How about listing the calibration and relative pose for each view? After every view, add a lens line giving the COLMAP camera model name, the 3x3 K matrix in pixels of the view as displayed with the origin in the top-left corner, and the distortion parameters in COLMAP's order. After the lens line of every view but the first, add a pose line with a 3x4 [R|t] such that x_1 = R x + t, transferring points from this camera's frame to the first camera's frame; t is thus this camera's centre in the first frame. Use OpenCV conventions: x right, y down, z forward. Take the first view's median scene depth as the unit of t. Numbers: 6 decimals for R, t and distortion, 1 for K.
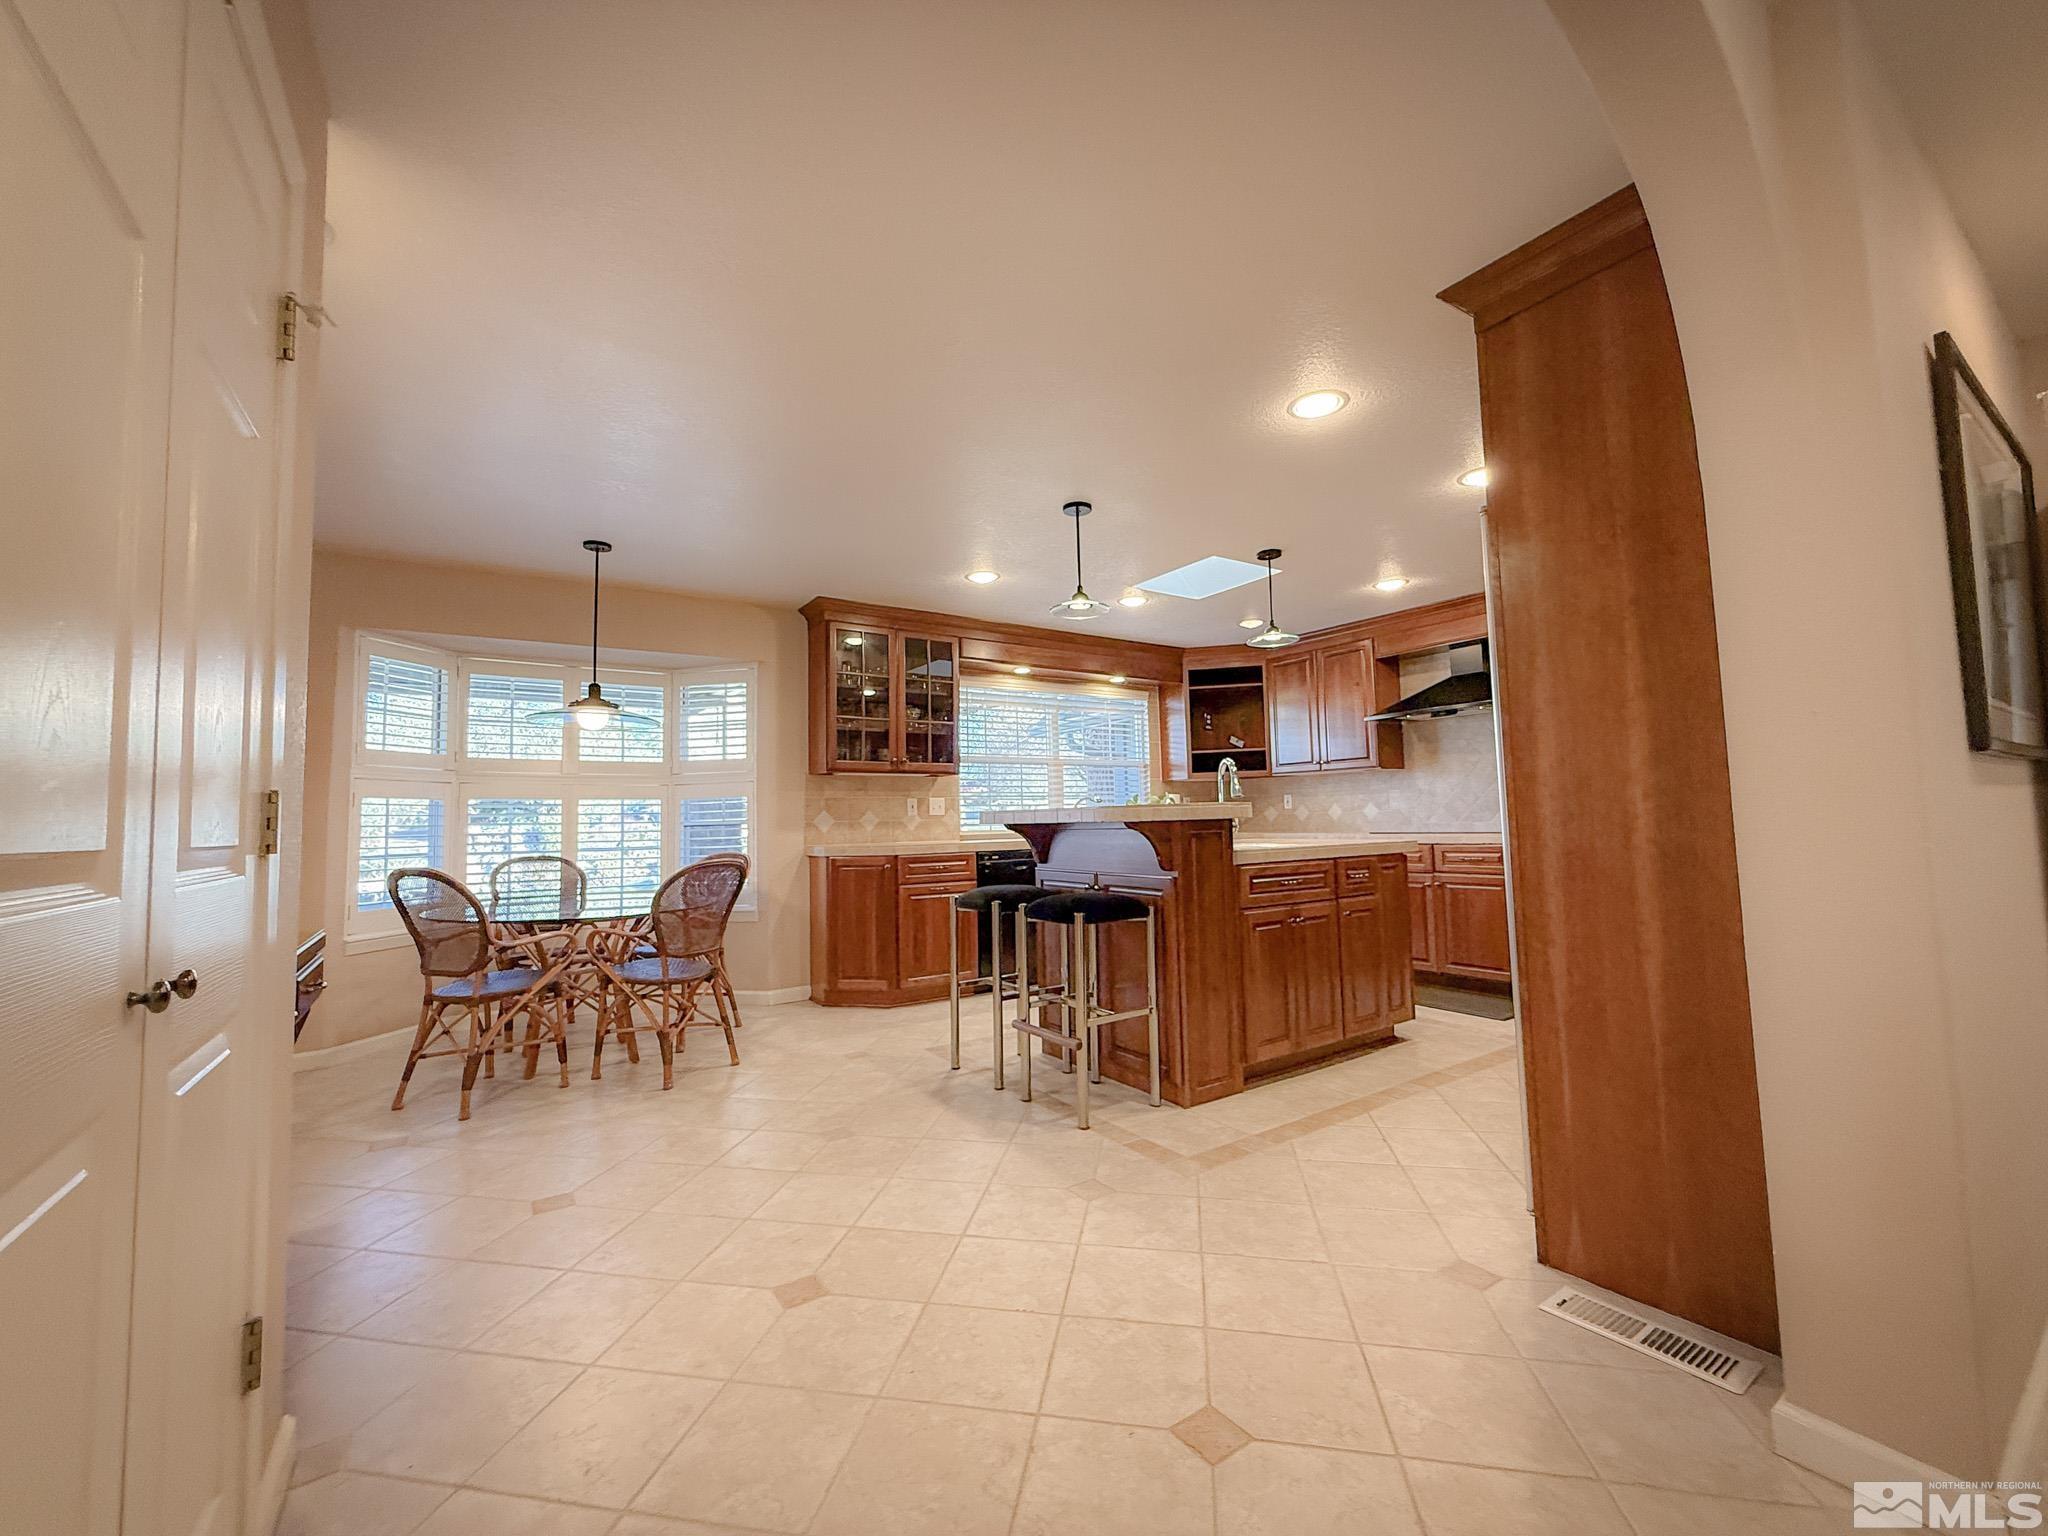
lens RADIAL K [[818.7, 0, 1016.6], [0, 818.7, 769.0], [0, 0, 1]] dist [0.006482, -0.000380]
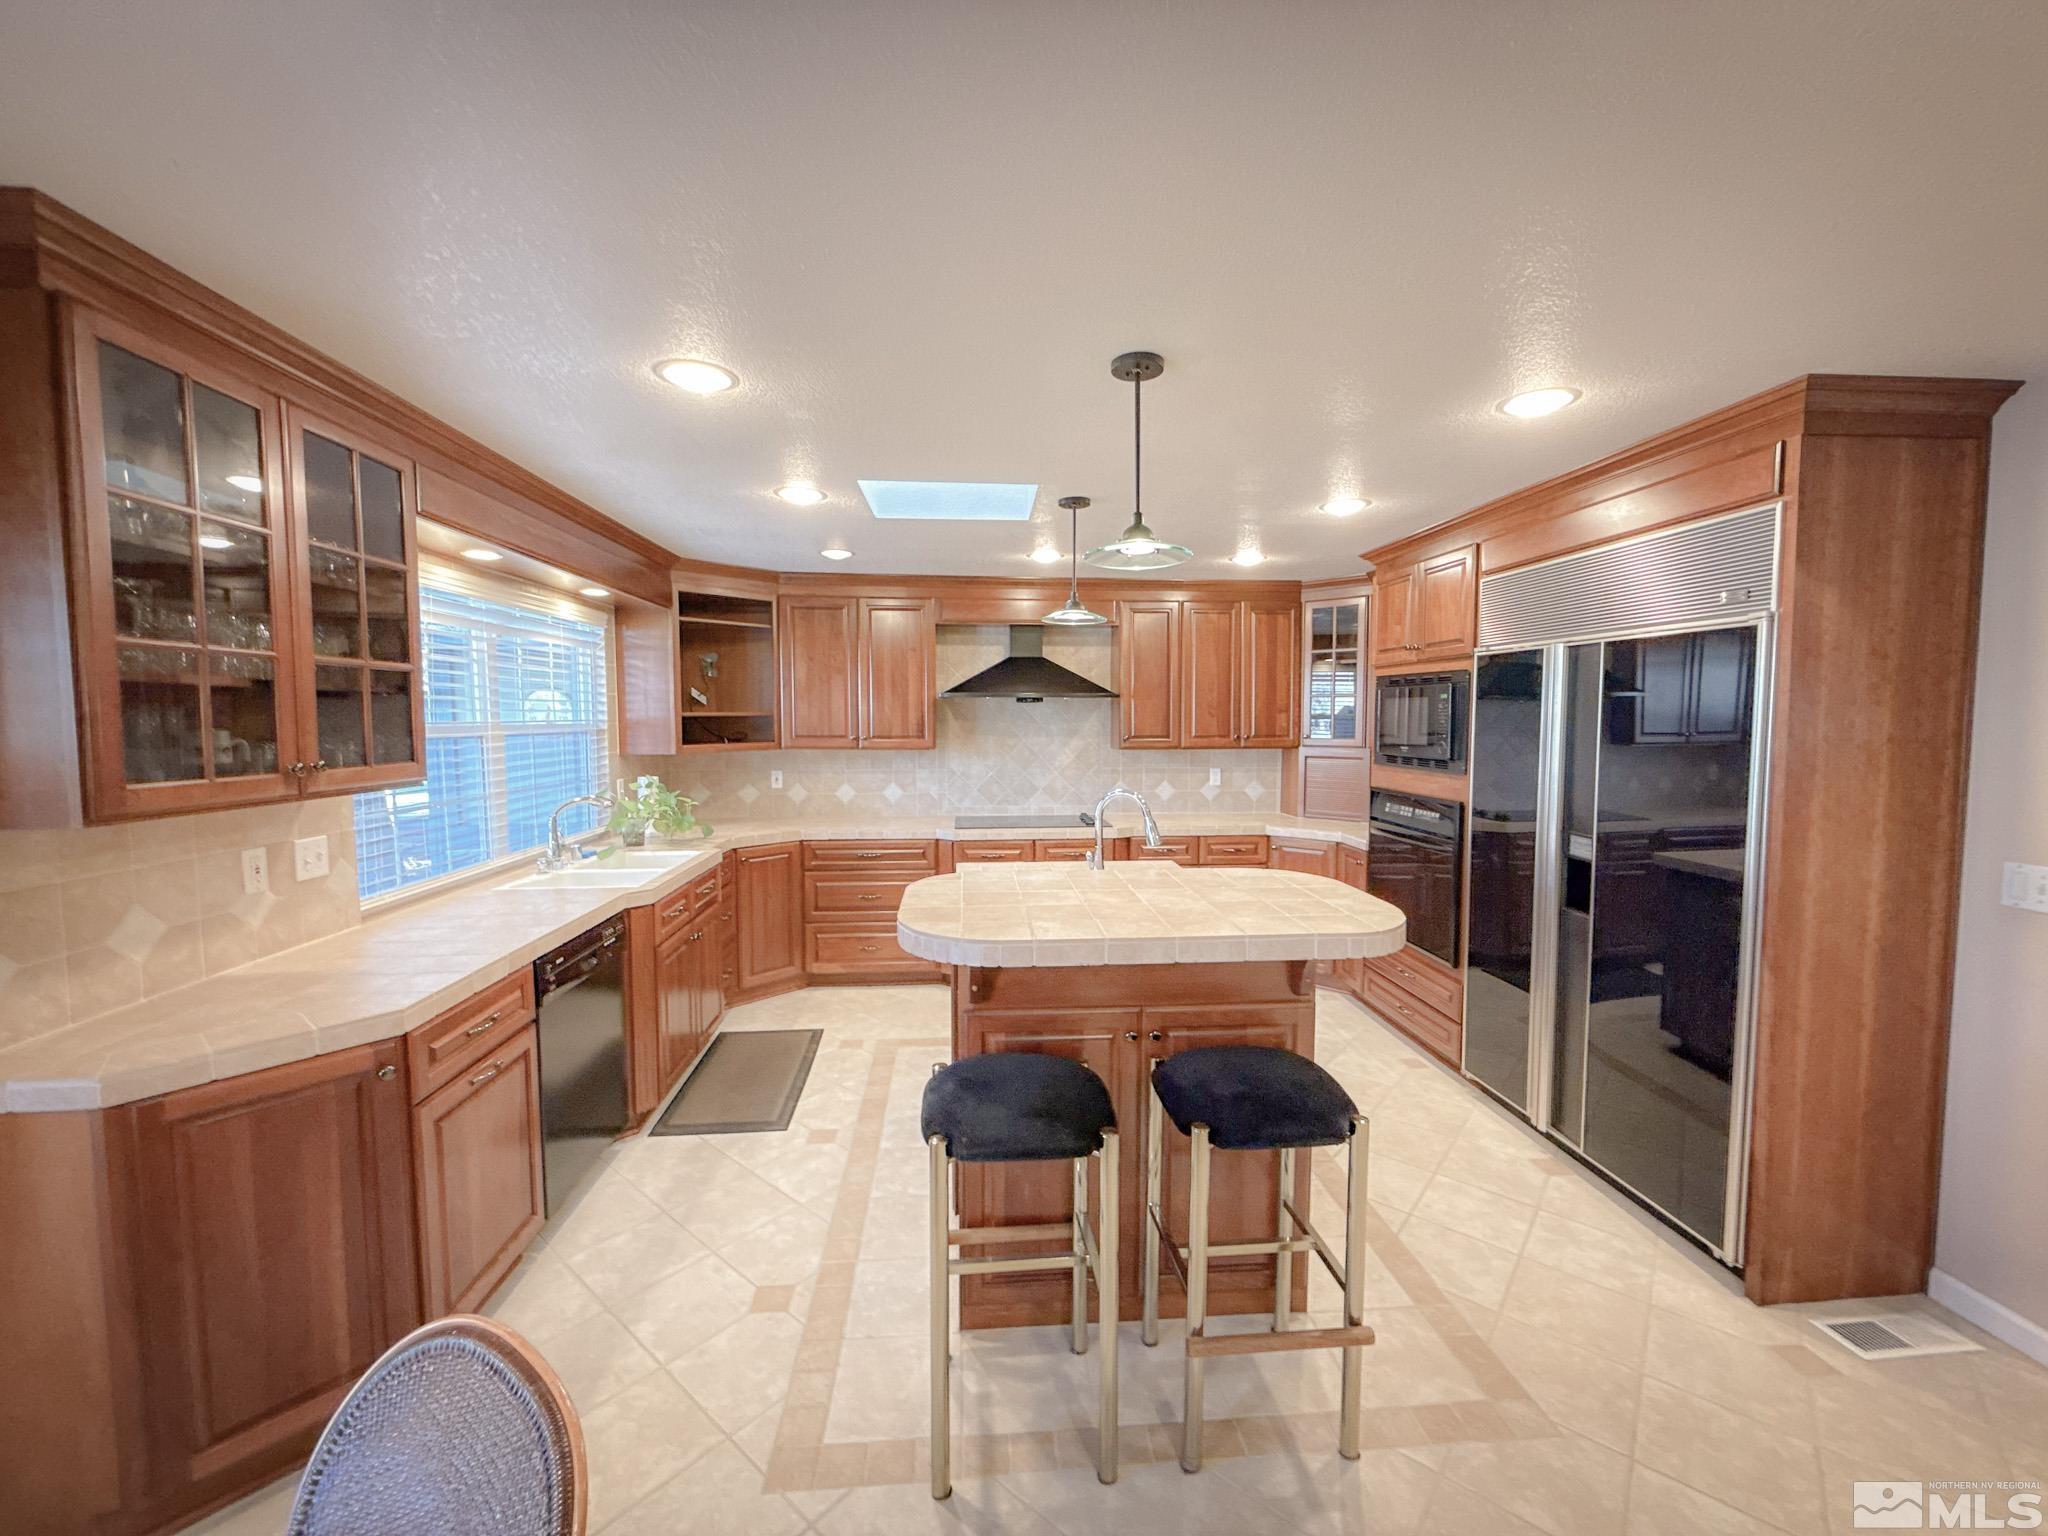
lens RADIAL K [[818.7, 0, 1029.5], [0, 818.7, 767.4], [0, 0, 1]] dist [0.006482, -0.000380]
pose [[0.478306, -0.032115, 0.877606, -0.299190], [-0.067934, 0.994983, 0.073436, -0.056510], [-0.875562, -0.094744, 0.473725, 0.512144]]
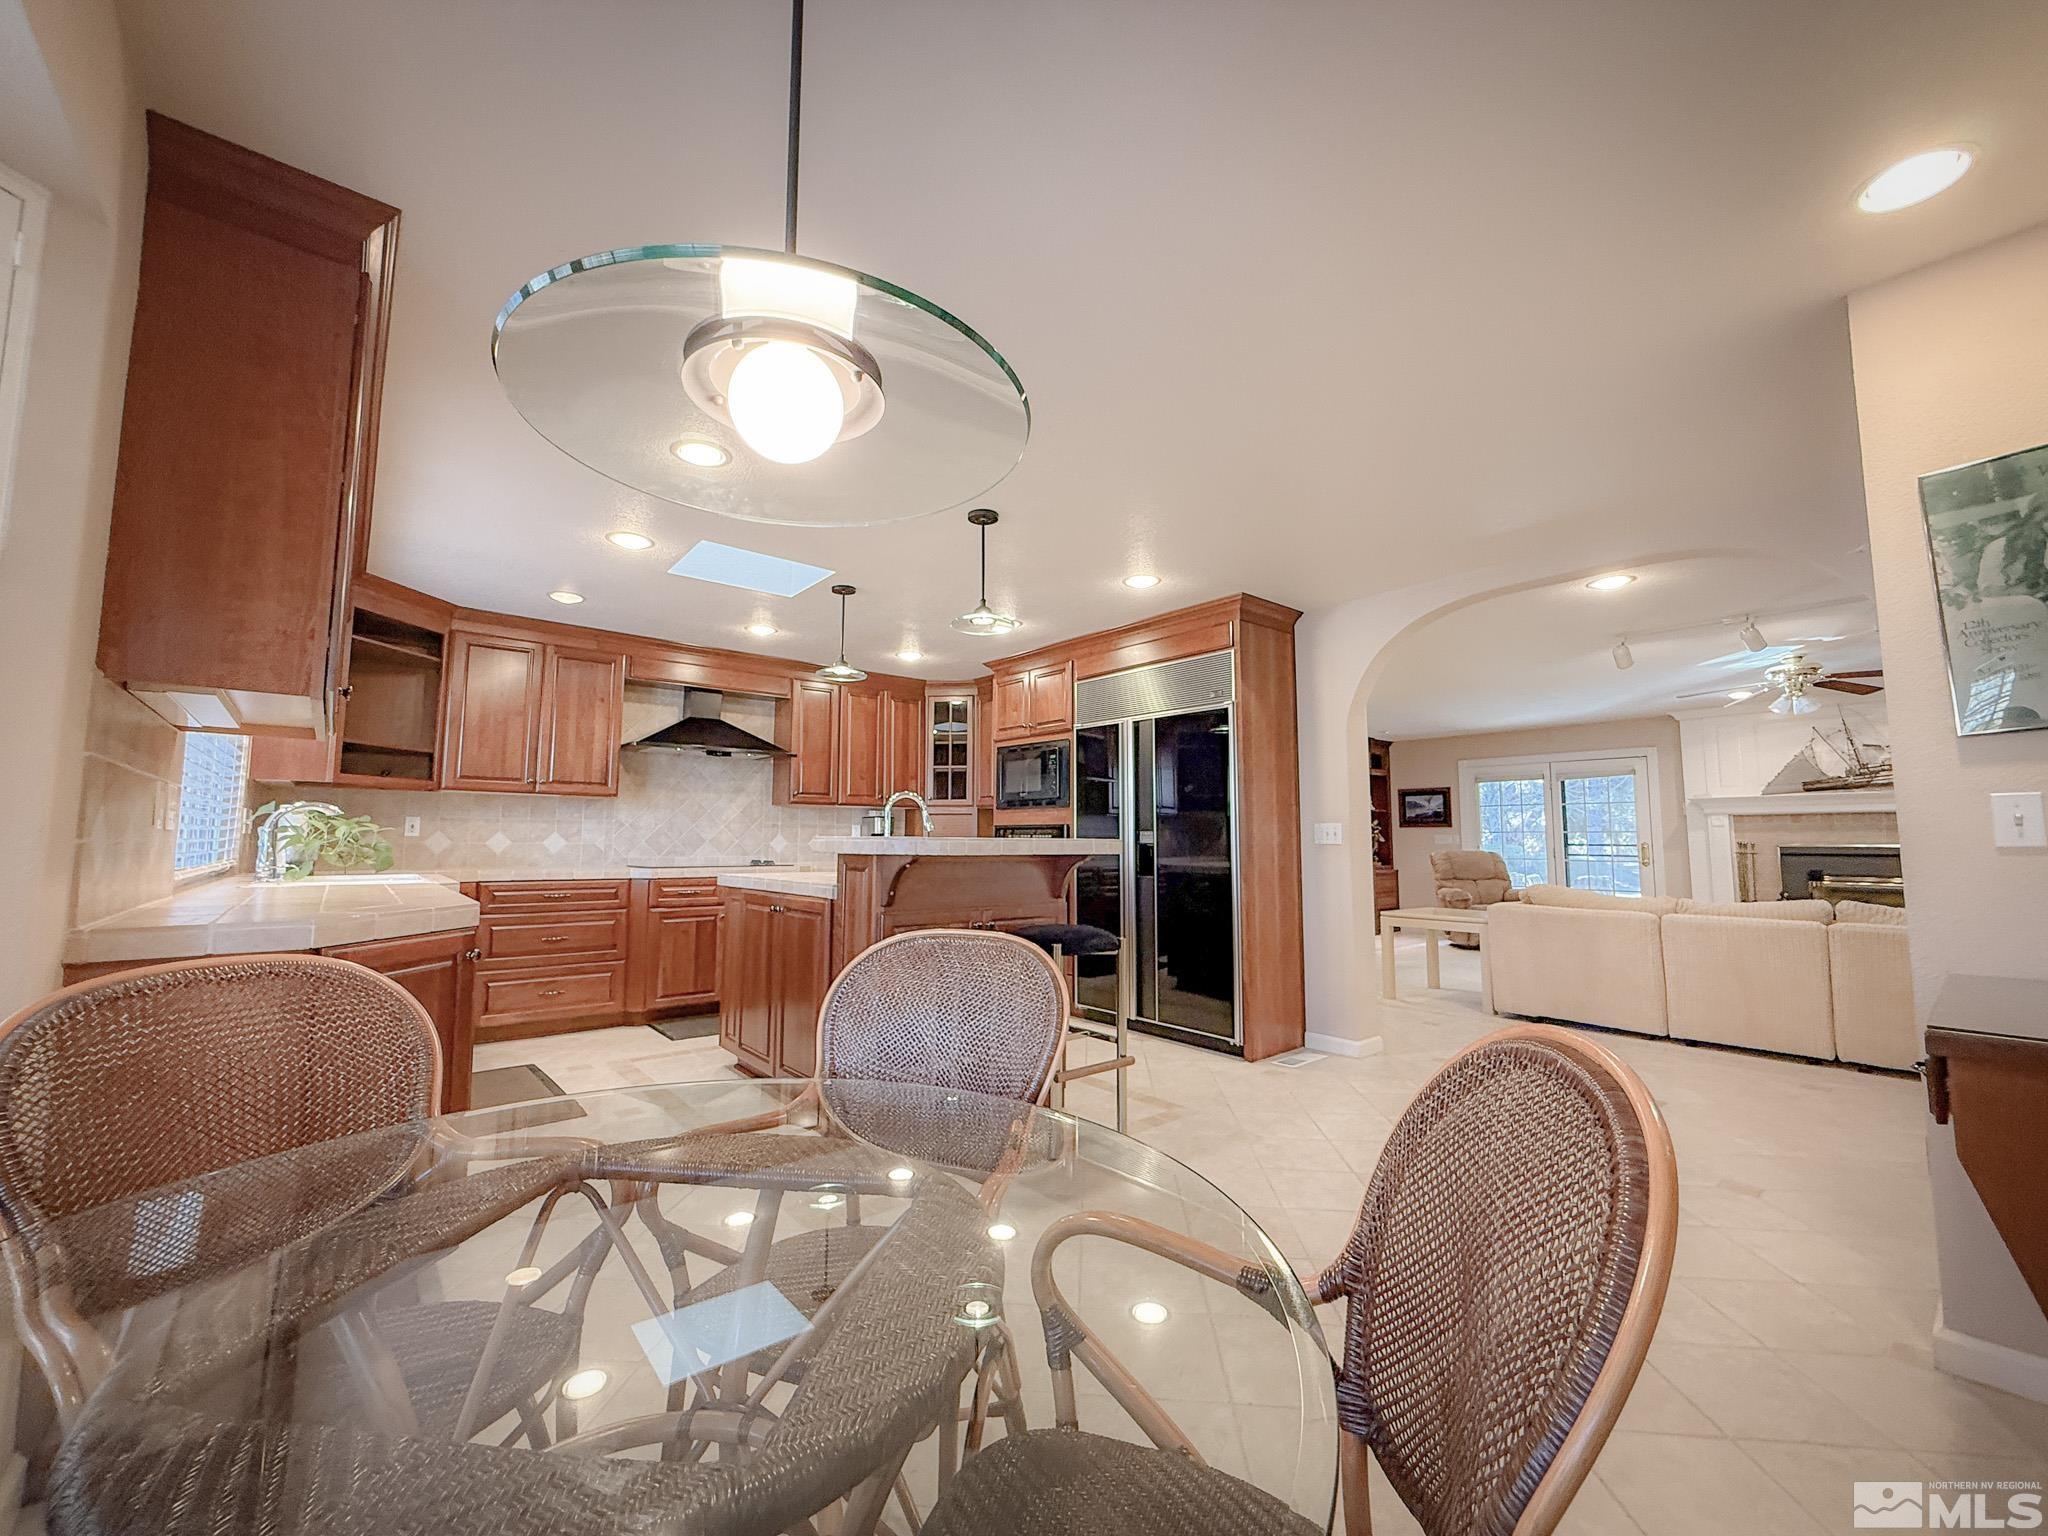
lens RADIAL K [[818.7, 0, 1025.9], [0, 818.7, 764.6], [0, 0, 1]] dist [0.006482, -0.000380]
pose [[-0.112890, 0.116412, 0.986764, -0.542519], [-0.065592, 0.990074, -0.124307, 0.049429], [-0.991440, -0.078757, -0.104134, 0.676246]]
